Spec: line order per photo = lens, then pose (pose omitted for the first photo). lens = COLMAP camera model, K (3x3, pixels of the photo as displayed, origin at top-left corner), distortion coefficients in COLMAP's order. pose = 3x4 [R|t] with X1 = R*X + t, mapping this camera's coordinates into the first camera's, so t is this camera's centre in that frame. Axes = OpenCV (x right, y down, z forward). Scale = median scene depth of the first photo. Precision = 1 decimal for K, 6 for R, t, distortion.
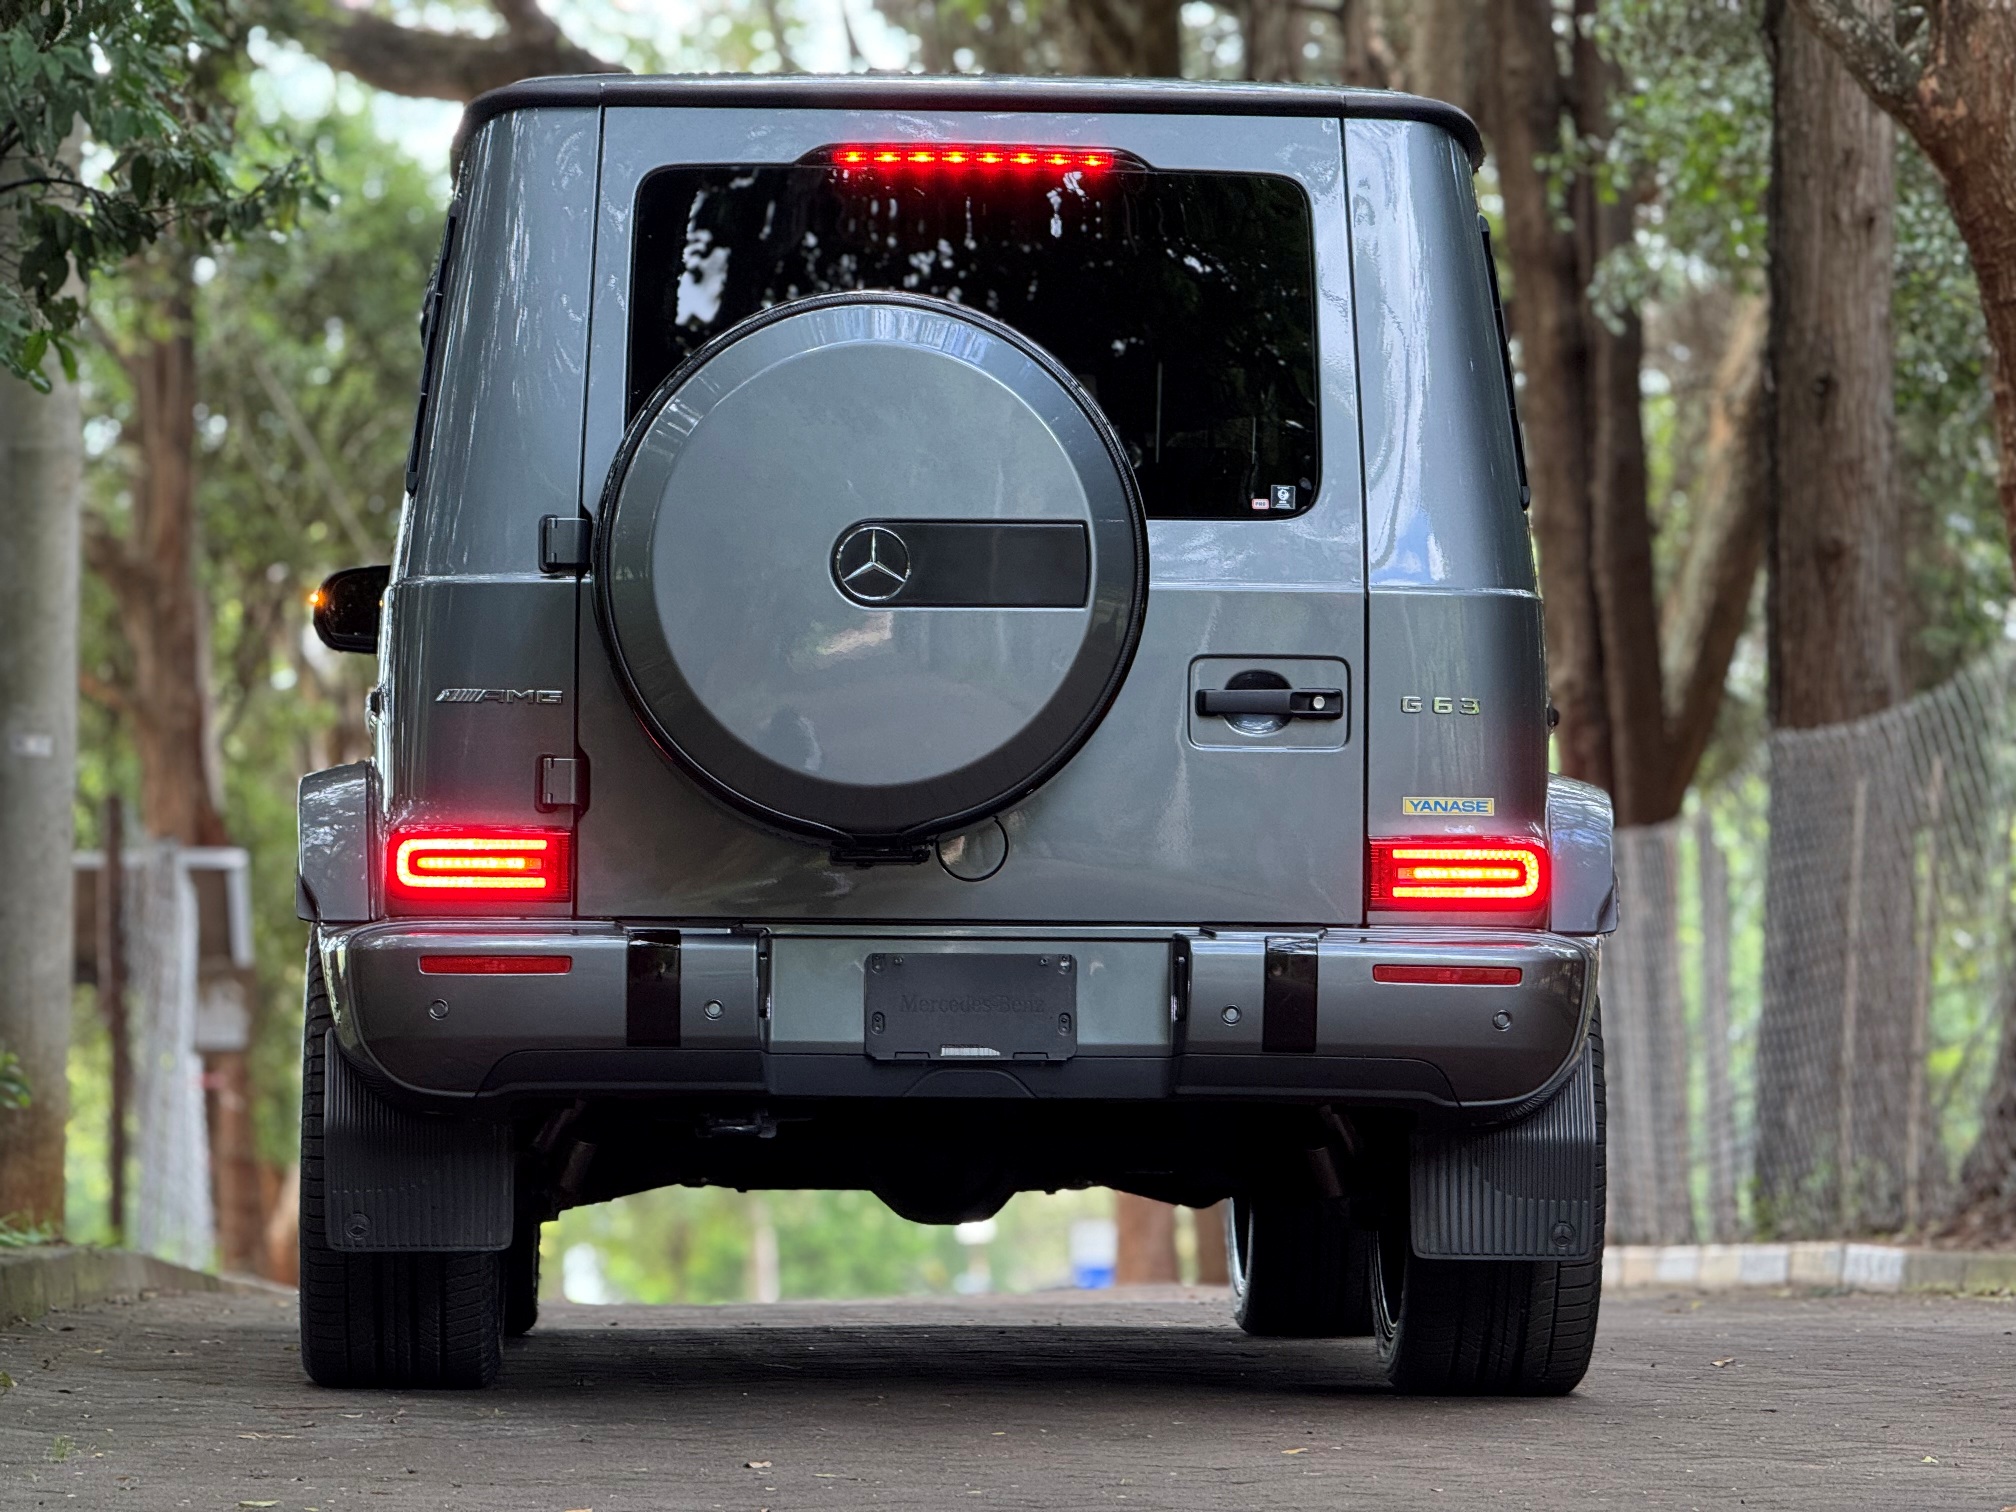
lens RADIAL K [[7094.0, 0, 1008.0], [0, 7094.0, 756.0], [0, 0, 1]] dist [-0.021854, 1.888554]
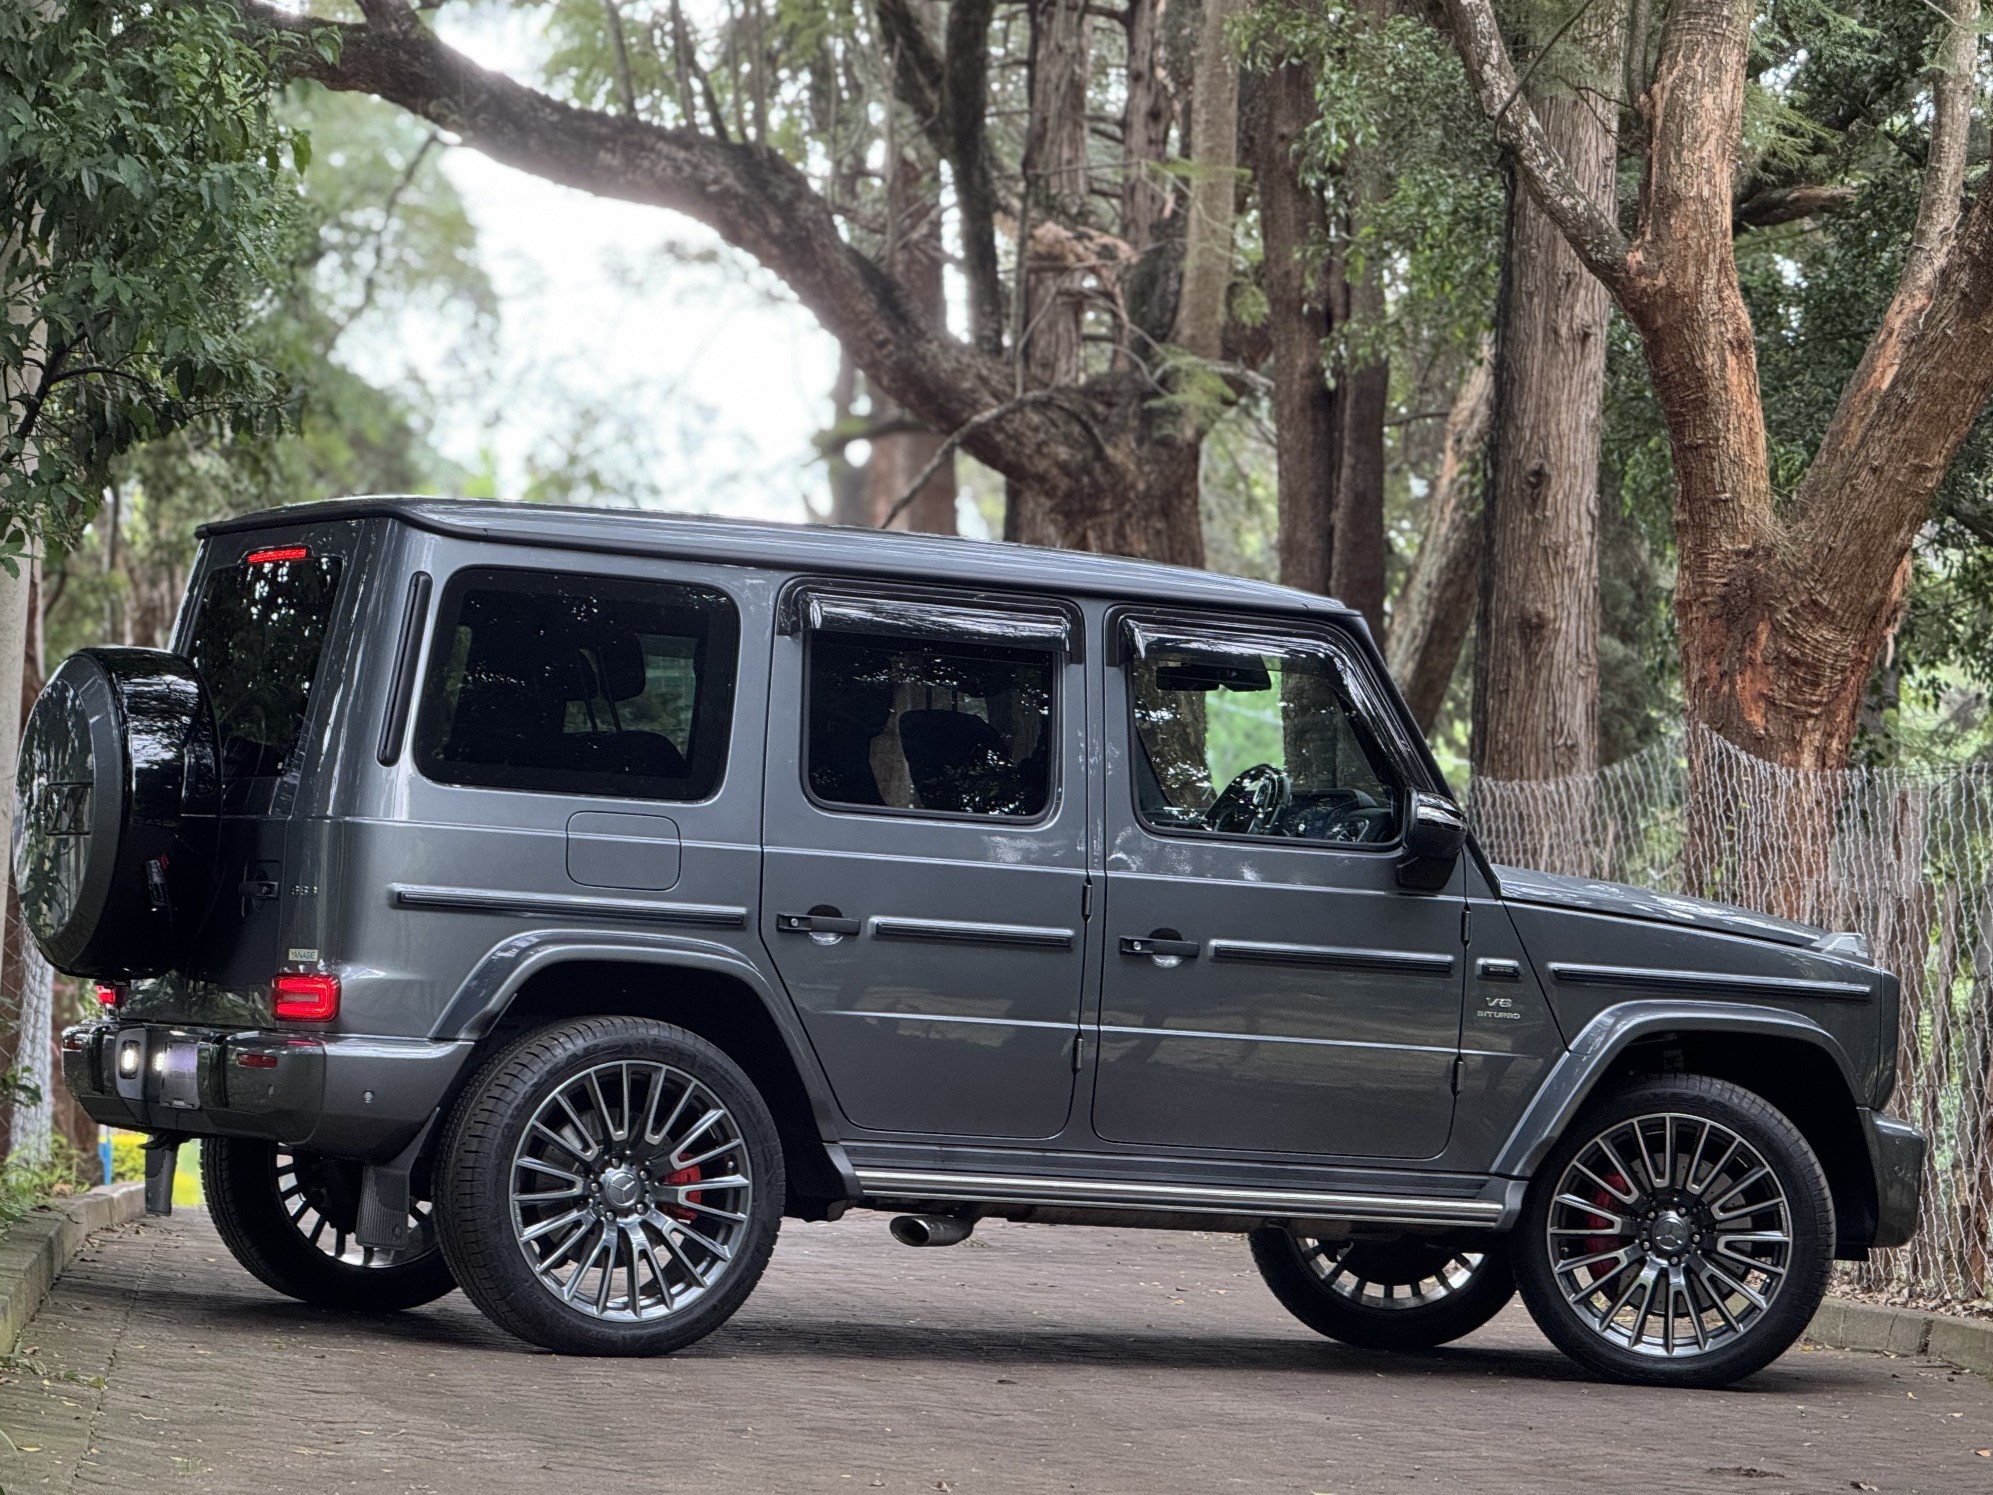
lens RADIAL K [[6923.6, 0, 996.5], [0, 6923.6, 747.5], [0, 0, 1]] dist [0.150098, 1.188672]
pose [[0.997851, 0.054822, 0.035884, -0.011967], [-0.055522, 0.998280, 0.018832, -0.028498], [-0.034790, -0.020784, 0.999179, -0.139152]]
